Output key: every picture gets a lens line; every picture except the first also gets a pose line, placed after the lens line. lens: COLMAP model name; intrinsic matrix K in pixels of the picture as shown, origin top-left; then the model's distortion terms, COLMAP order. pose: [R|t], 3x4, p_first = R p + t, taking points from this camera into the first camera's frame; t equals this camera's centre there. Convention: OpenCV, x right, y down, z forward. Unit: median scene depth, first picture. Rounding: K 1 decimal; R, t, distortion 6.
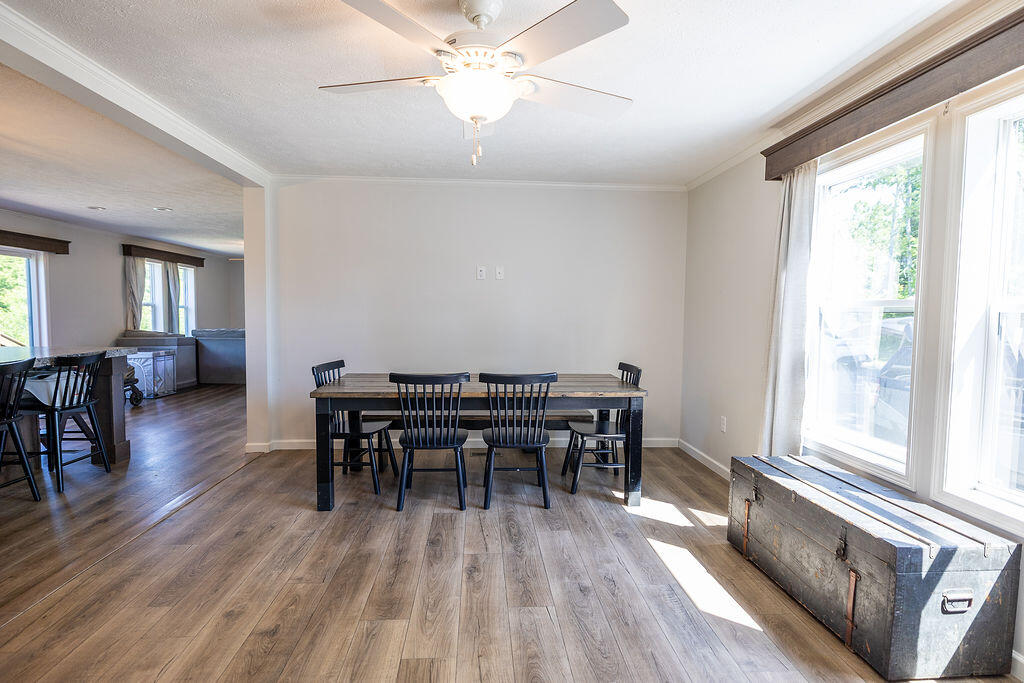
lens RADIAL K [[518.6, 0, 516.1], [0, 518.6, 345.4], [0, 0, 1]] dist [-0.002580, -0.000918]
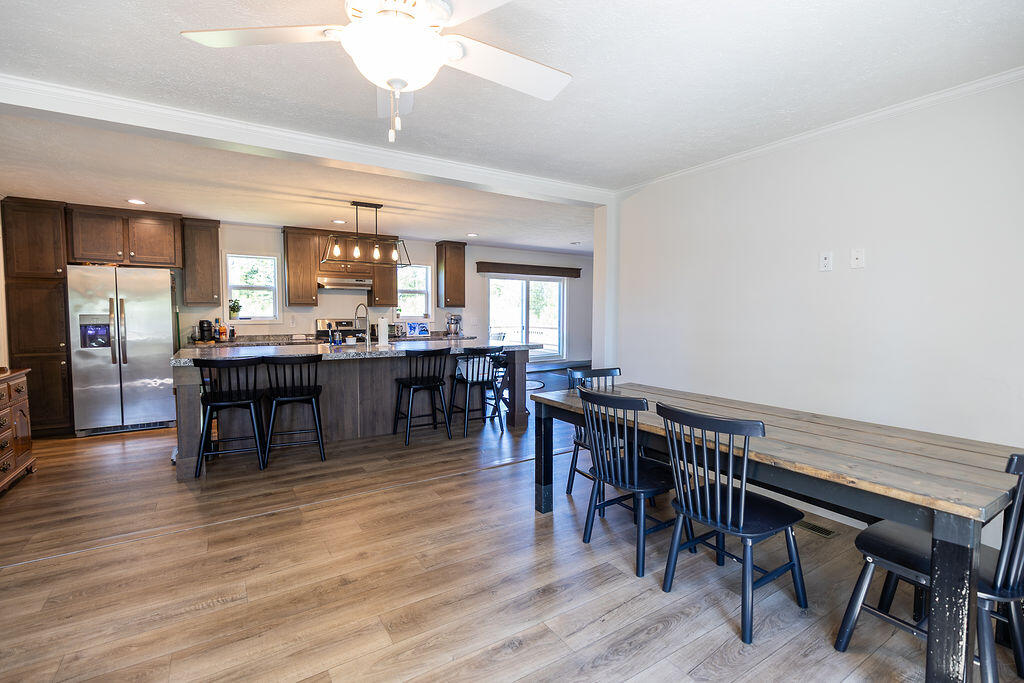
lens RADIAL K [[468.9, 0, 517.9], [0, 468.9, 338.0], [0, 0, 1]] dist [0.000196, 0.000445]
pose [[0.475197, 0.037005, -0.879101, 0.410284], [-0.055178, 0.998402, 0.012200, -0.033258], [0.878148, 0.042709, 0.476479, 0.496460]]
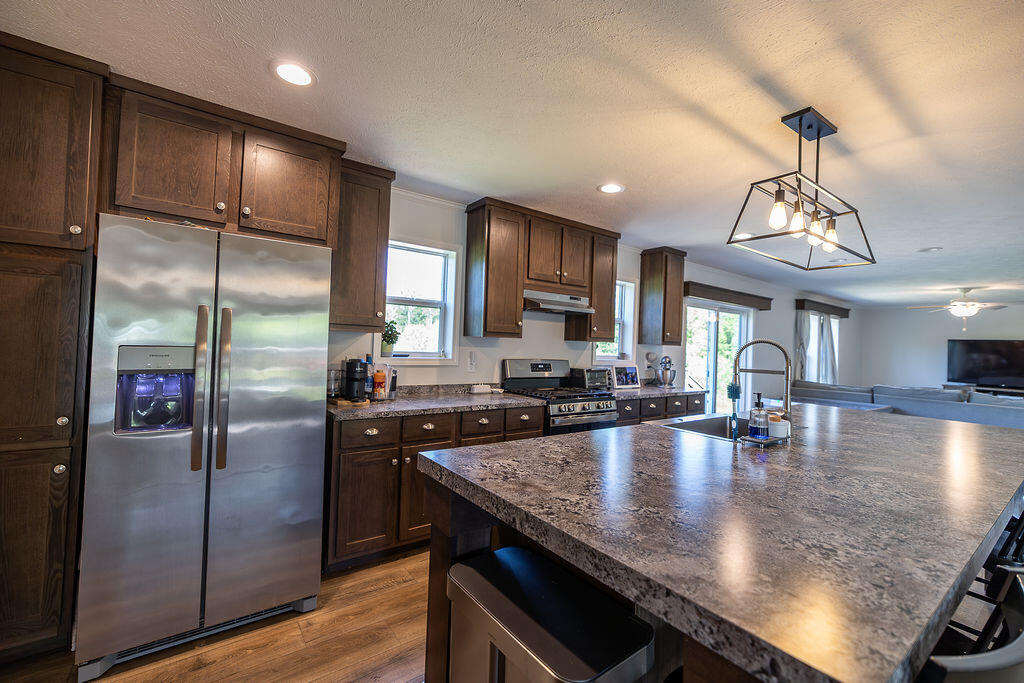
lens RADIAL K [[434.5, 0, 521.2], [0, 434.5, 335.7], [0, 0, 1]] dist [0.002525, -0.000345]
pose [[0.542223, -0.014586, -0.840108, -0.823126], [-0.081746, 0.994190, -0.070022, -0.026025], [0.836248, 0.106643, 0.537881, 0.112641]]
